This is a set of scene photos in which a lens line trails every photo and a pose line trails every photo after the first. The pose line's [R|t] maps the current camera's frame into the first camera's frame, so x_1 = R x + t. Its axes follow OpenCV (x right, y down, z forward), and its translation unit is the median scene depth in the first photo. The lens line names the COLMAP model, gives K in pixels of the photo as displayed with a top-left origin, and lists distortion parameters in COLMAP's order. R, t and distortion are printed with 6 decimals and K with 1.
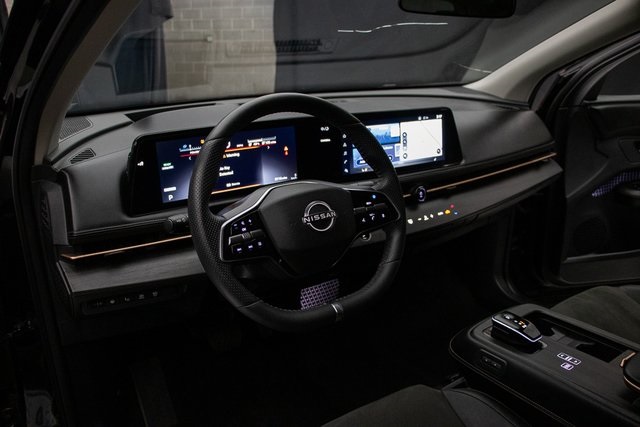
lens RADIAL K [[522.0, 0, 319.6], [0, 522.0, 239.8], [0, 0, 1]] dist [-0.202162, 0.169513]
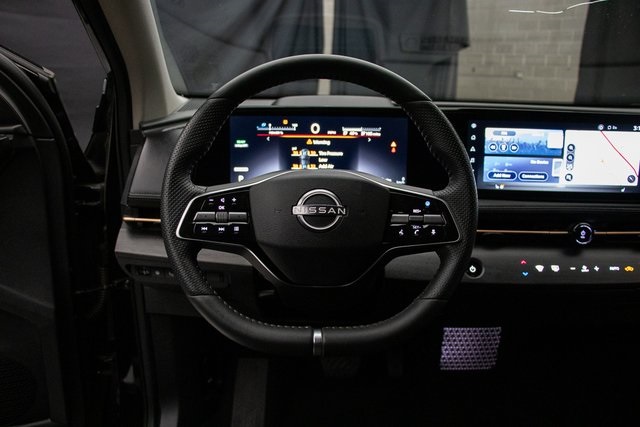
lens RADIAL K [[522.0, 0, 319.6], [0, 522.0, 239.8], [0, 0, 1]] dist [-0.202162, 0.169513]
pose [[0.821692, 0.174850, -0.542447, 0.293466], [-0.214837, 0.976592, -0.010643, 0.003335], [0.527889, 0.125283, 0.840022, 0.267410]]
